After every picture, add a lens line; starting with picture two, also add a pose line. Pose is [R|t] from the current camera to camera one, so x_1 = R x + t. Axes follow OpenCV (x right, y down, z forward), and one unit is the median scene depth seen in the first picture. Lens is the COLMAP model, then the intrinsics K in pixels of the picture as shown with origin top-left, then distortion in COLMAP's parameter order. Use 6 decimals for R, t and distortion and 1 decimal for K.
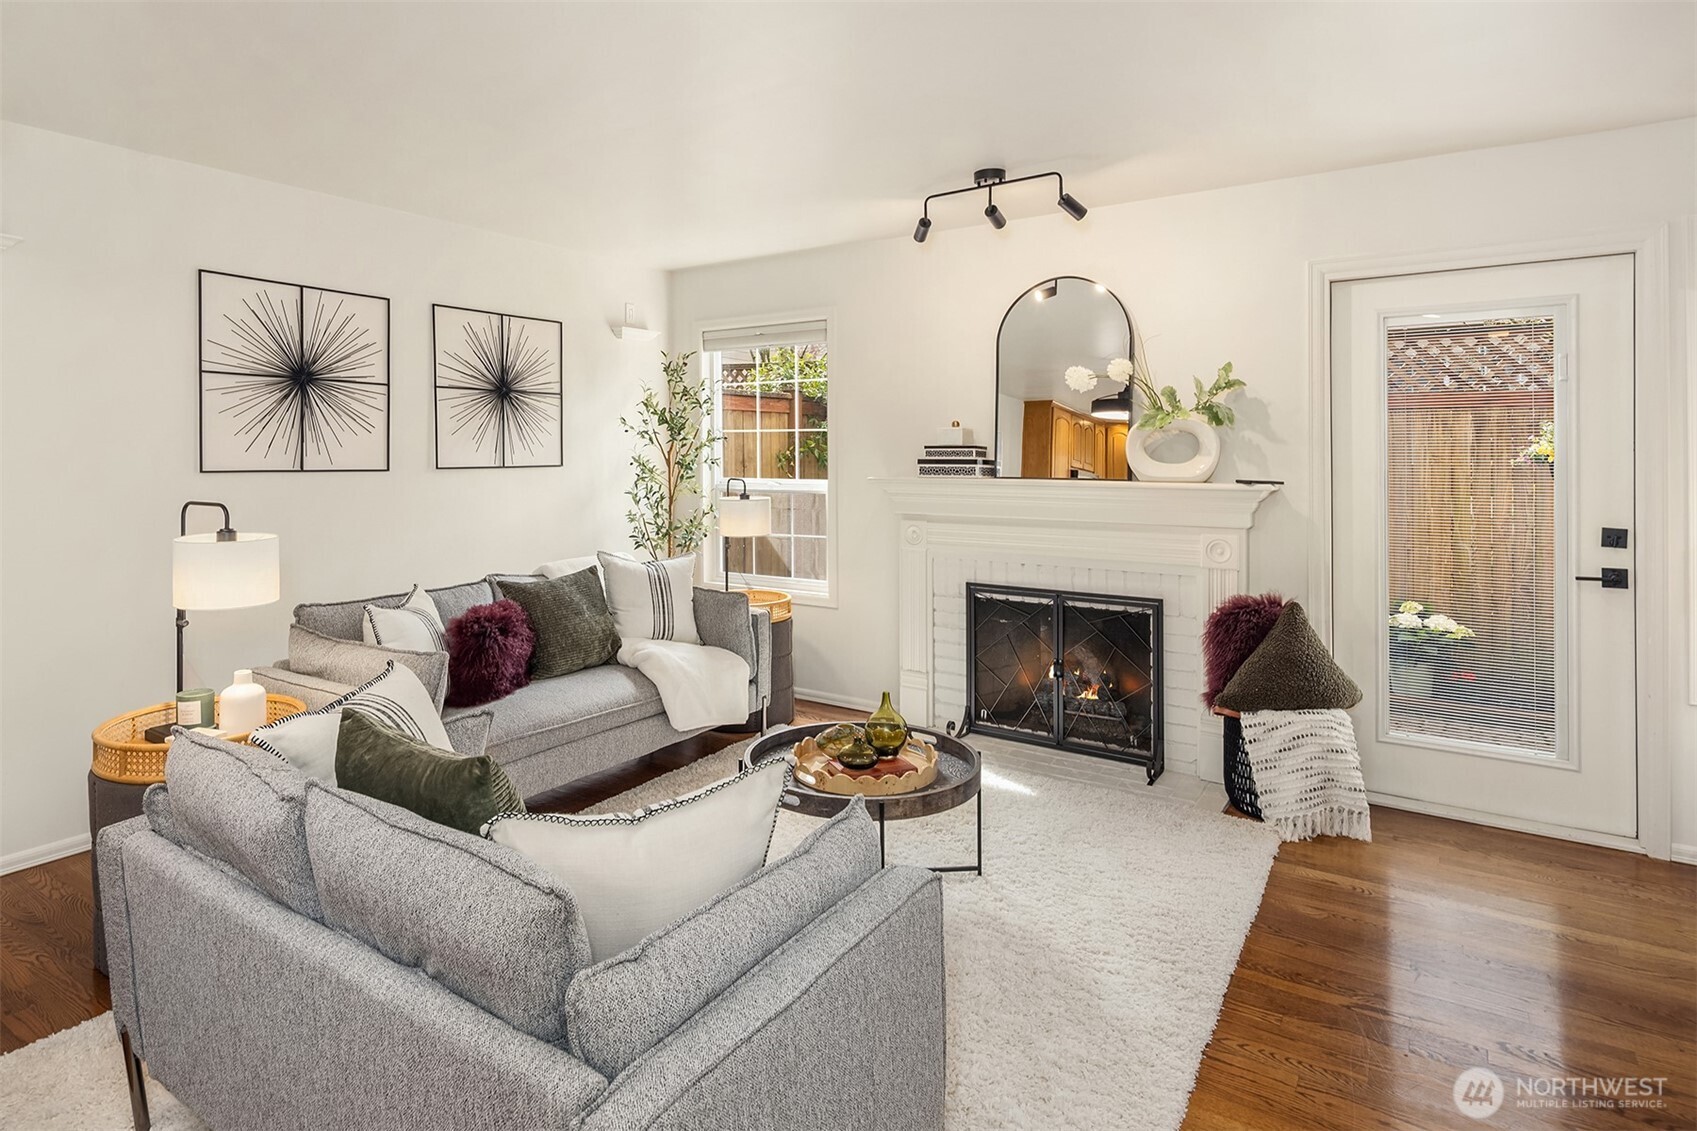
lens RADIAL K [[945.5, 0, 778.6], [0, 945.5, 437.1], [0, 0, 1]] dist [0.002699, -0.001732]
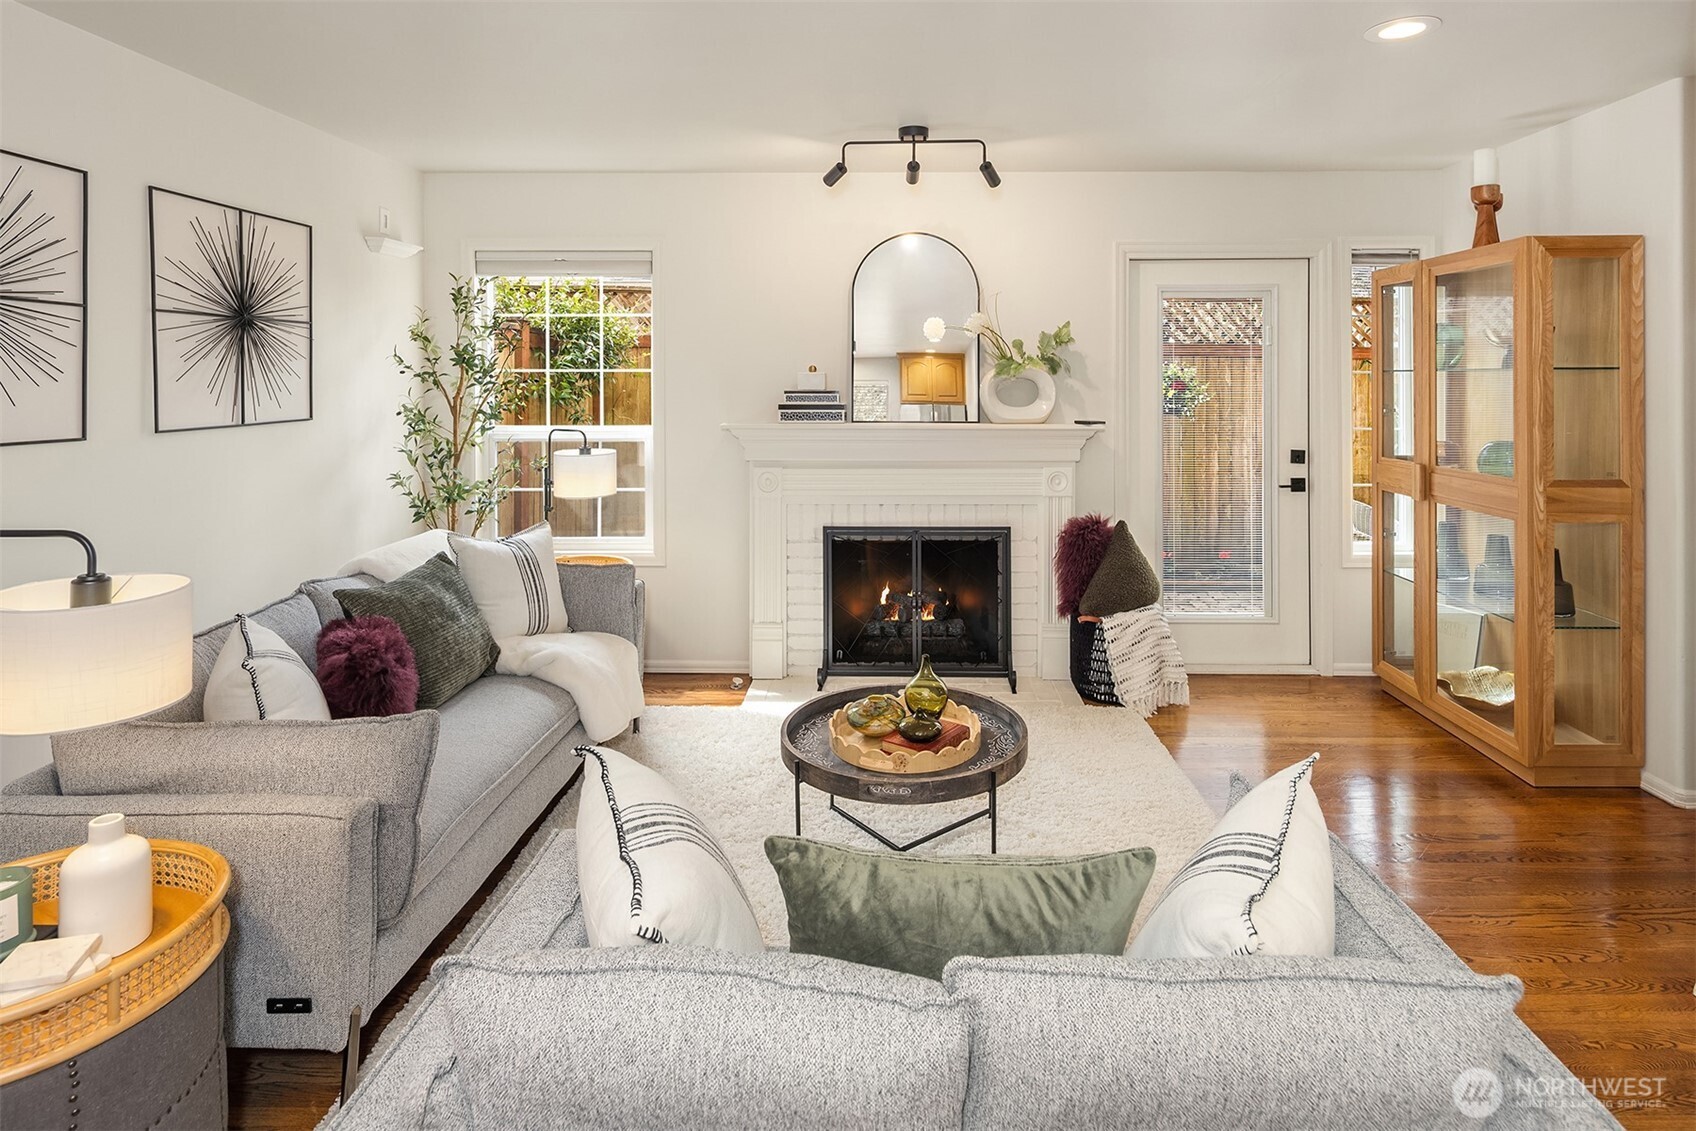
lens RADIAL K [[910.3, 0, 887.7], [0, 910.3, 366.7], [0, 0, 1]] dist [0.000696, -0.000656]
pose [[0.818086, 0.006276, 0.575061, -0.324393], [-0.010071, 0.999943, 0.003413, -0.021703], [-0.575008, -0.008583, 0.818103, 0.182401]]
